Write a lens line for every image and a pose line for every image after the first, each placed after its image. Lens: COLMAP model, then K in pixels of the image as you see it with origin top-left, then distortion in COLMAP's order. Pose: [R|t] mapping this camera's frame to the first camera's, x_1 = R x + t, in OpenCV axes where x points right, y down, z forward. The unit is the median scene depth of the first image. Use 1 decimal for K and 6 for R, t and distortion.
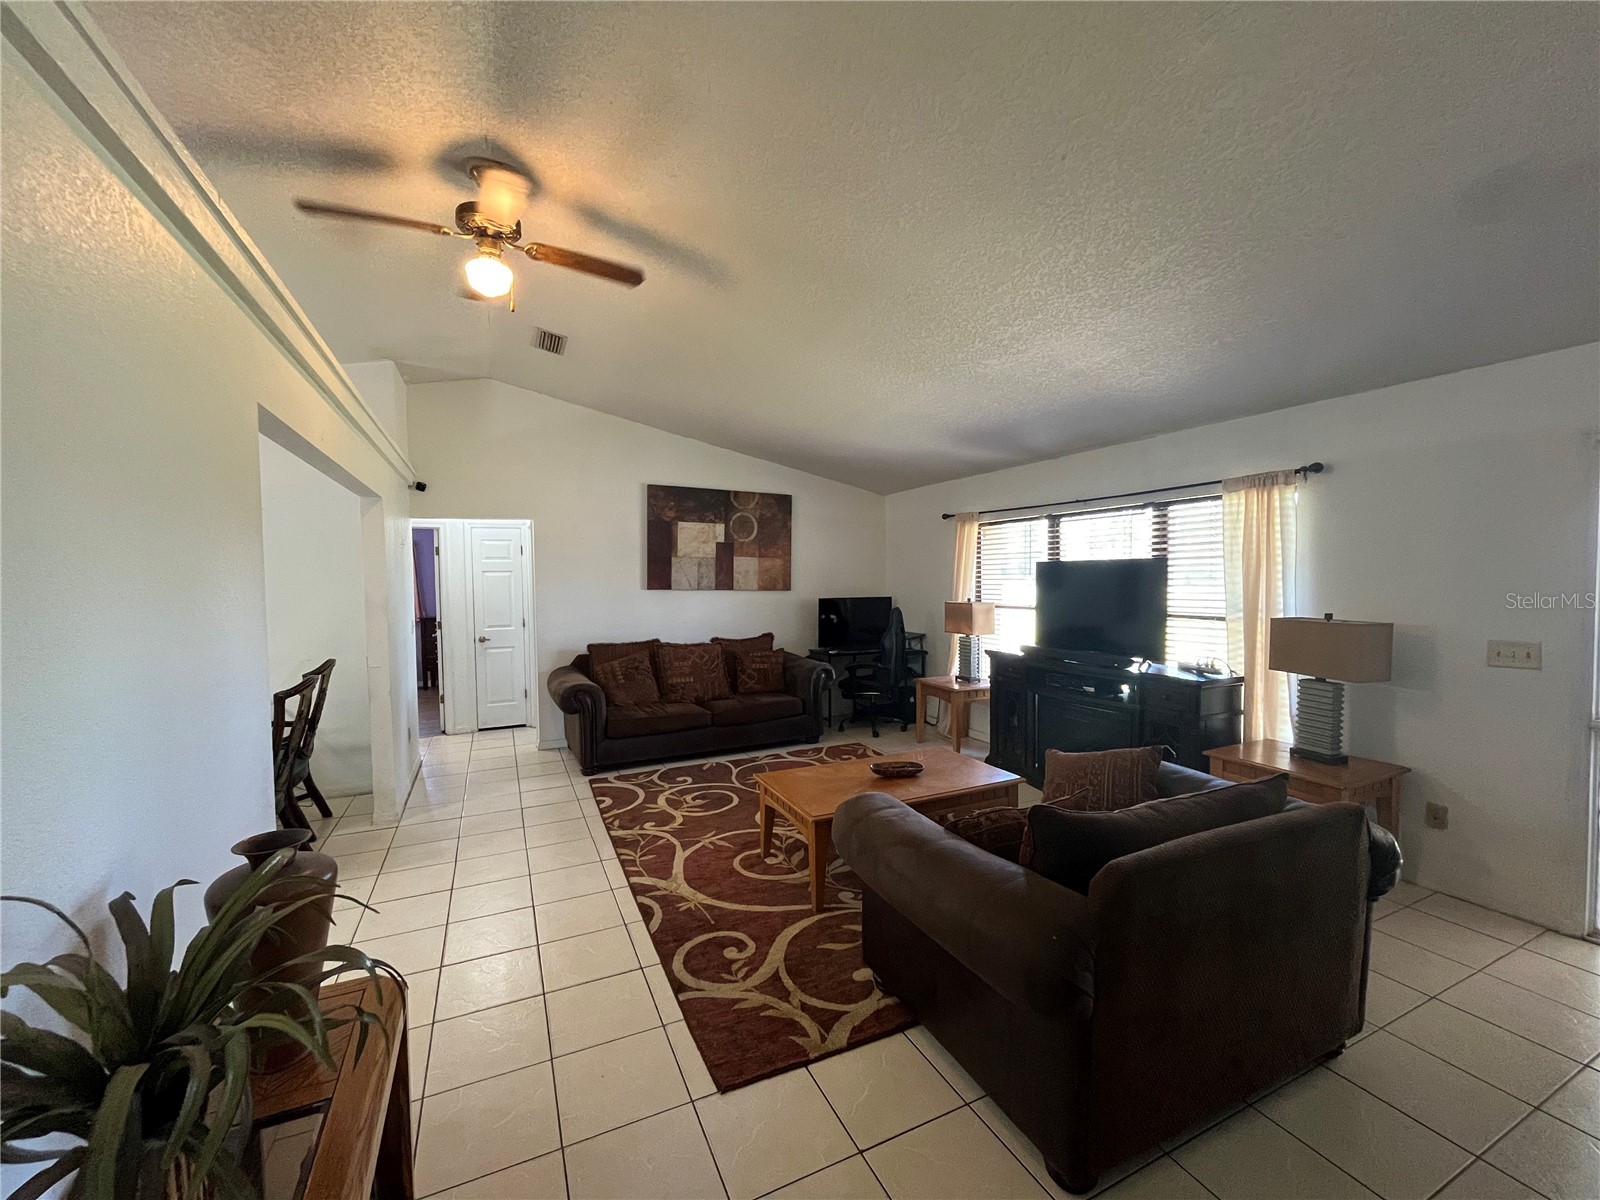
lens RADIAL K [[649.7, 0, 799.9], [0, 649.7, 601.9], [0, 0, 1]] dist [-0.001877, 0.000518]
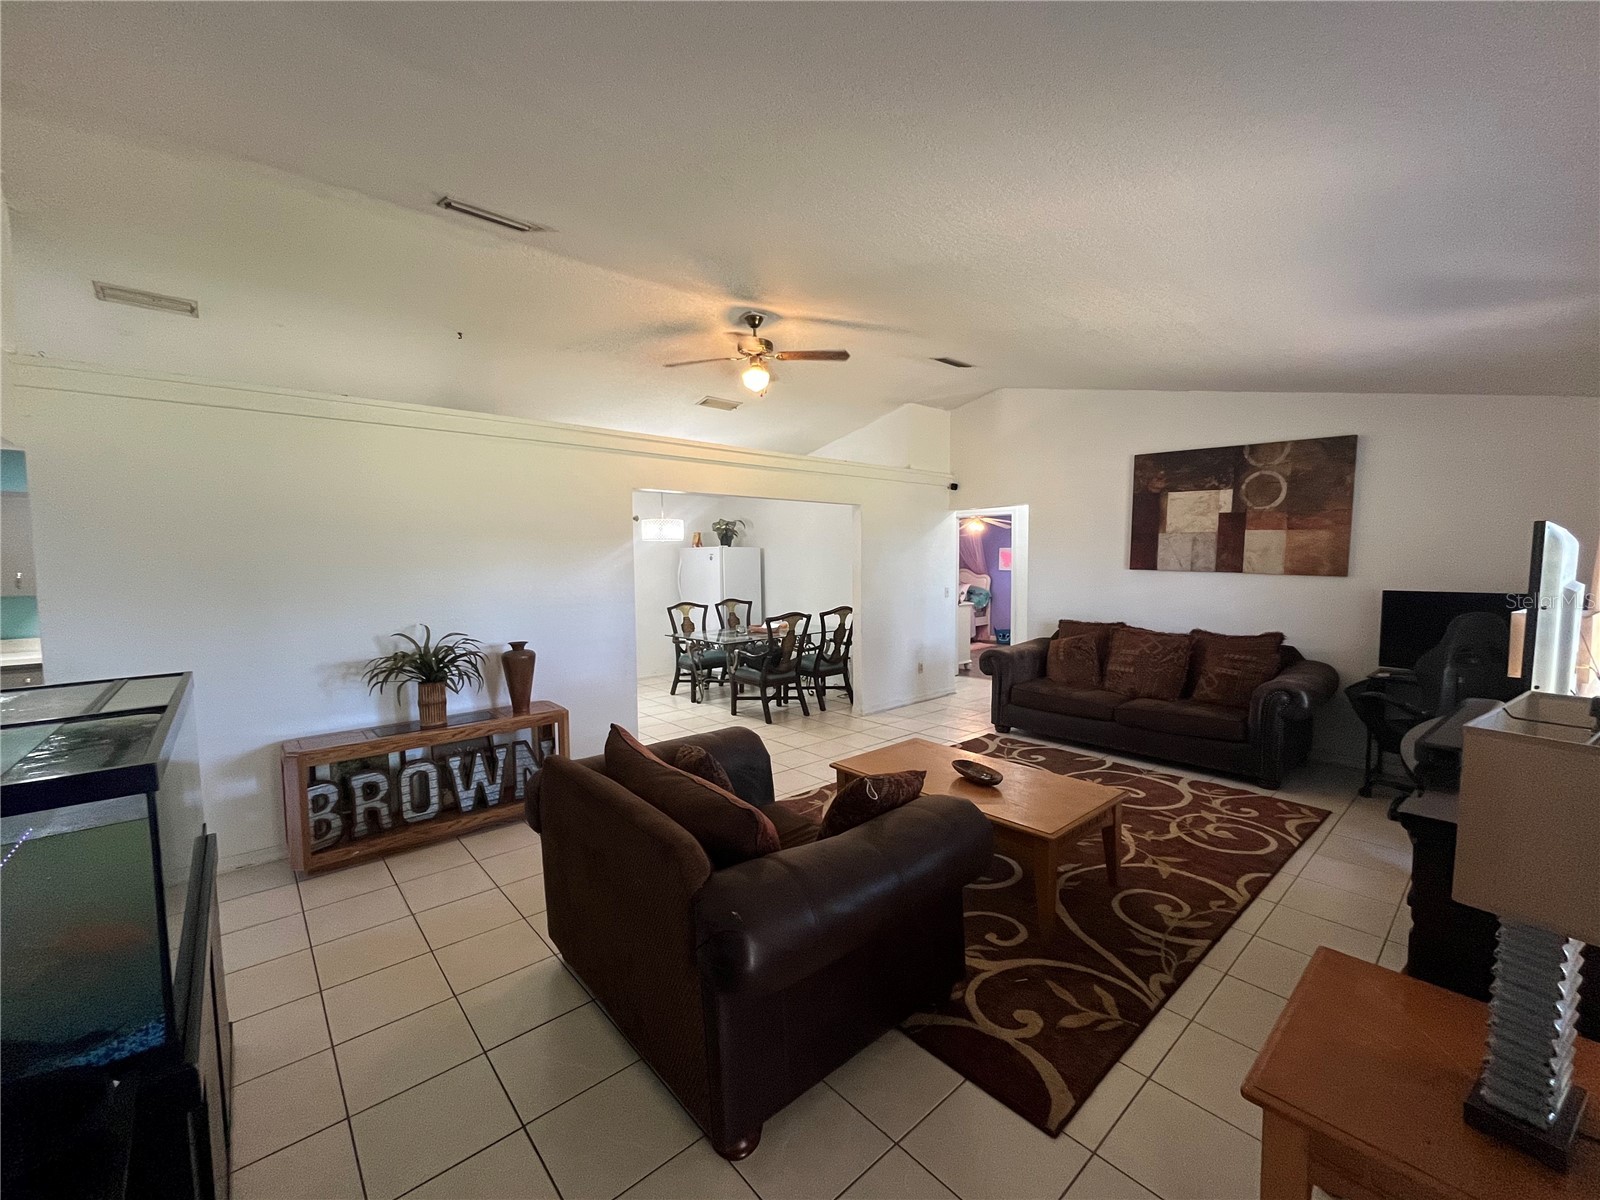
lens RADIAL K [[649.7, 0, 799.9], [0, 649.7, 601.9], [0, 0, 1]] dist [-0.001877, 0.000518]
pose [[0.279240, 0.074289, -0.957343, 0.665241], [-0.033400, 0.997151, 0.067636, -0.024477], [0.959640, 0.013089, 0.280926, 0.358345]]
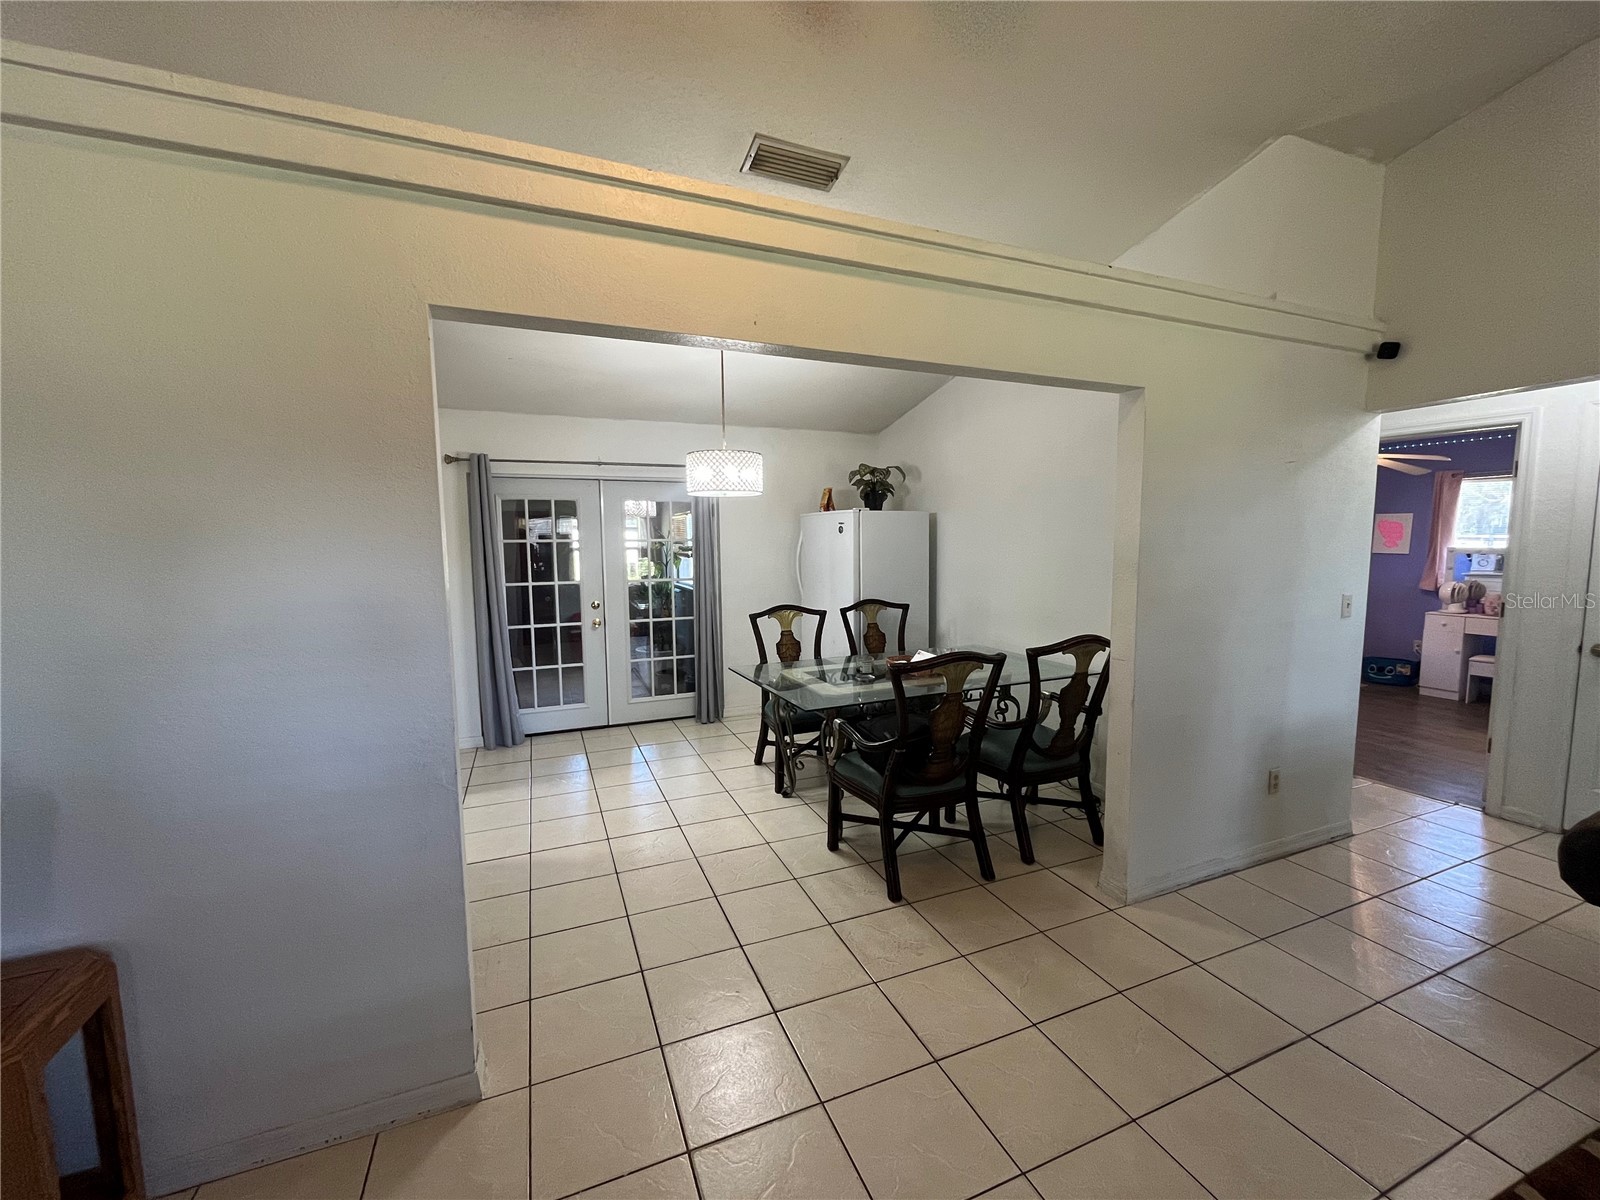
lens RADIAL K [[649.7, 0, 799.9], [0, 649.7, 601.9], [0, 0, 1]] dist [-0.001877, 0.000518]
pose [[-0.045617, 0.109185, -0.992974, -0.000633], [-0.031082, 0.993372, 0.110657, -0.014298], [0.998475, 0.035912, -0.041921, 0.586695]]
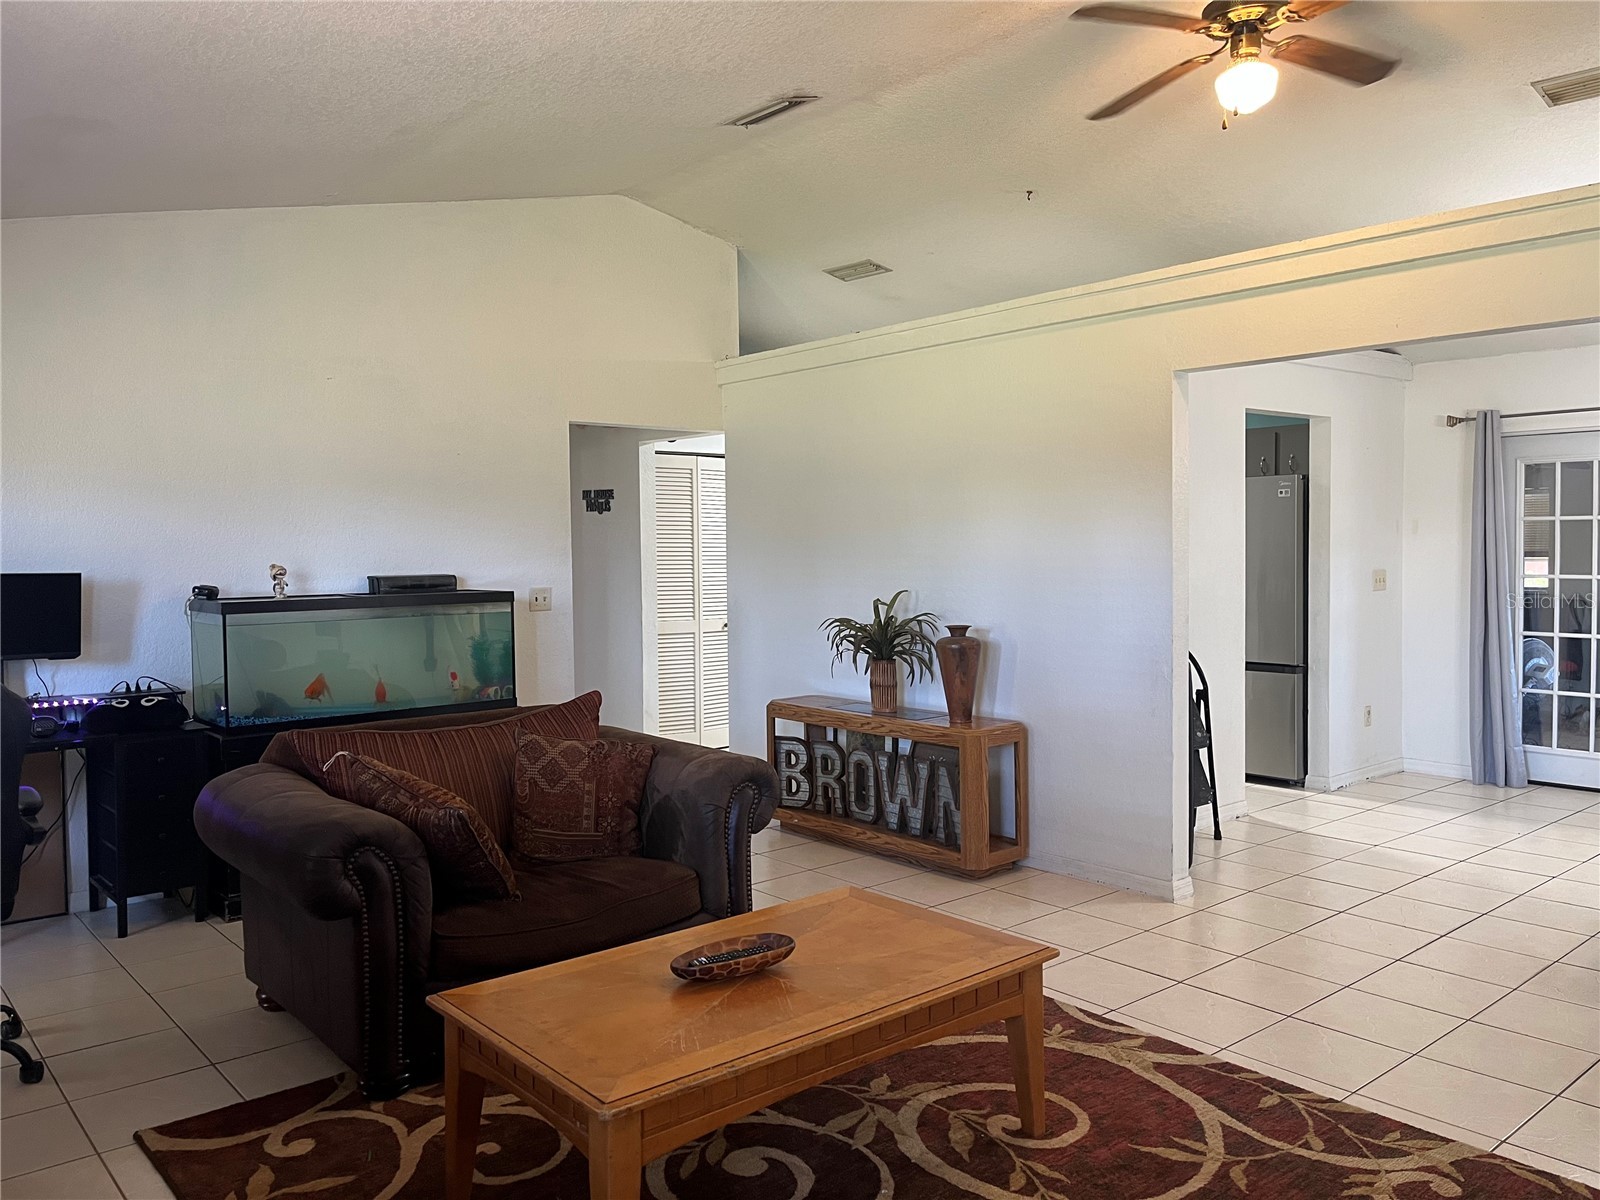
lens RADIAL K [[1217.8, 0, 788.8], [0, 1217.8, 591.4], [0, 0, 1]] dist [0.076041, -0.091438]
pose [[-0.965574, 0.035596, -0.257682, 0.221788], [0.014057, 0.996286, 0.084950, -0.032203], [0.259749, 0.078403, -0.962488, 1.248975]]
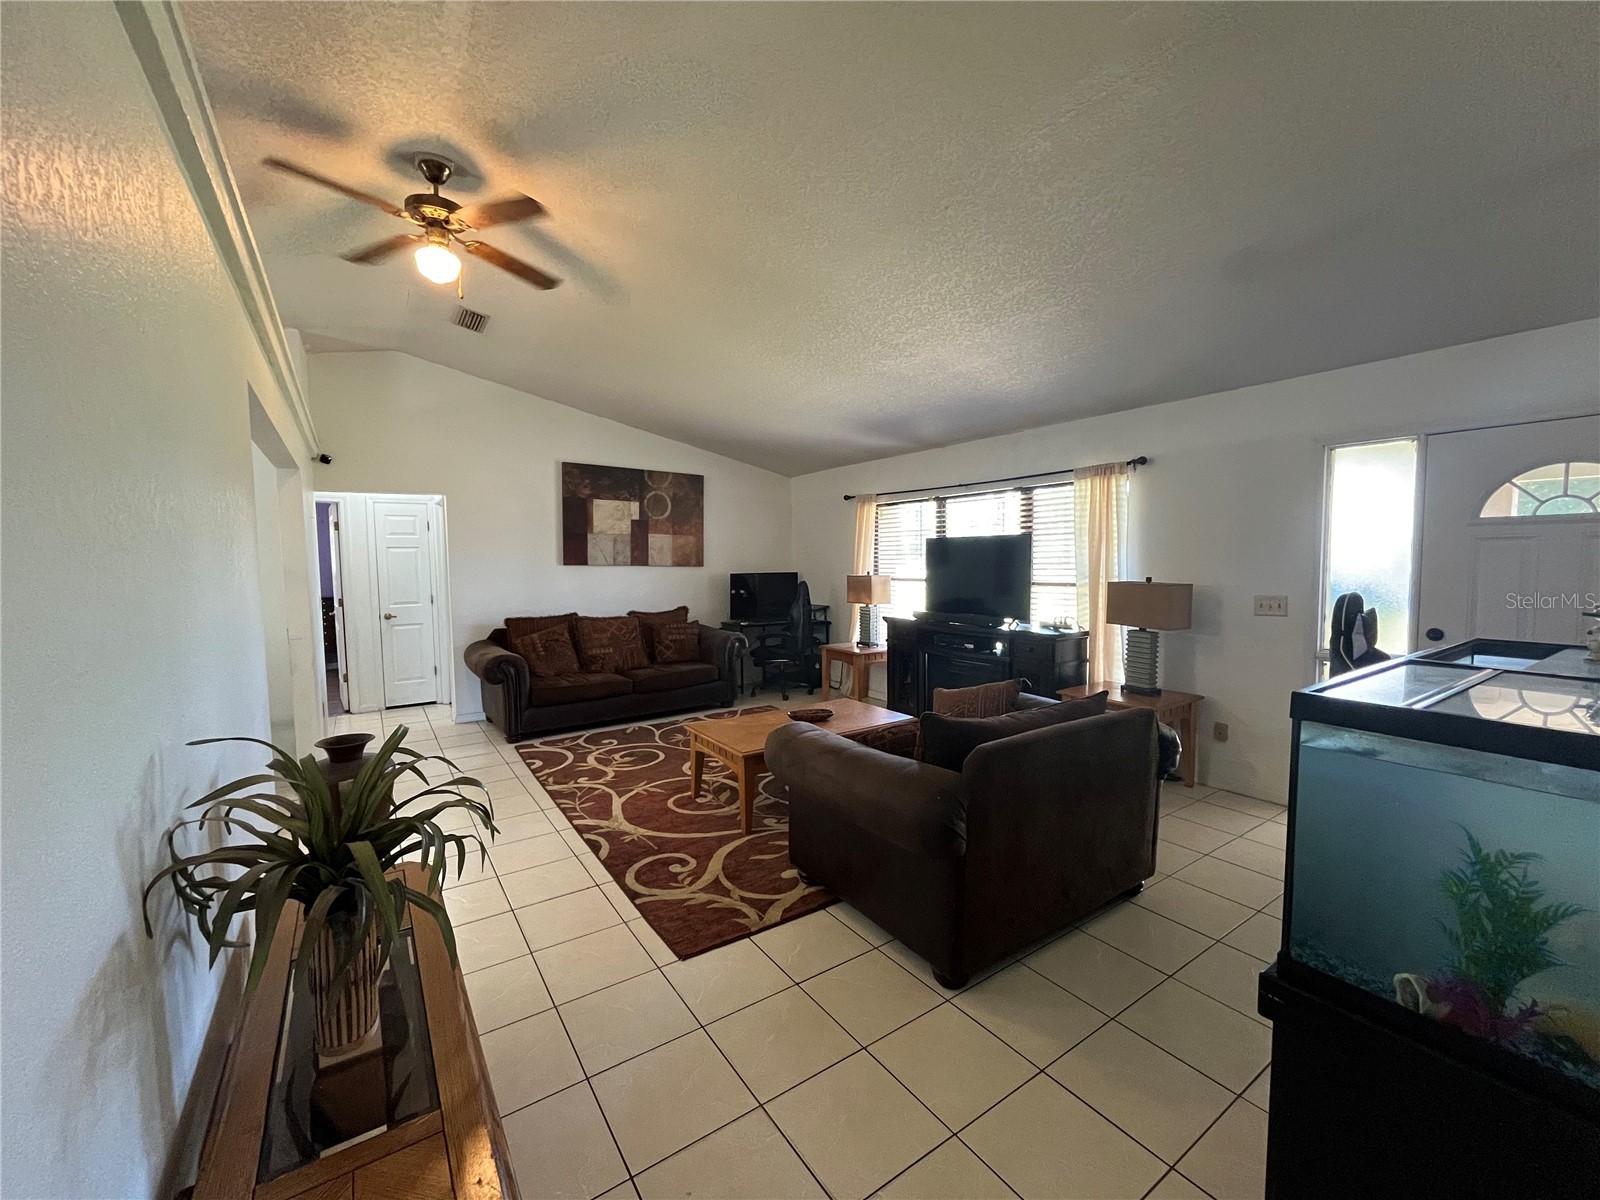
lens RADIAL K [[649.7, 0, 799.9], [0, 649.7, 601.9], [0, 0, 1]] dist [-0.001877, 0.000518]
pose [[0.987752, -0.011116, 0.155636, -0.033353], [0.007083, 0.999625, 0.026445, 0.018453], [-0.155872, -0.025018, 0.987460, -0.092915]]
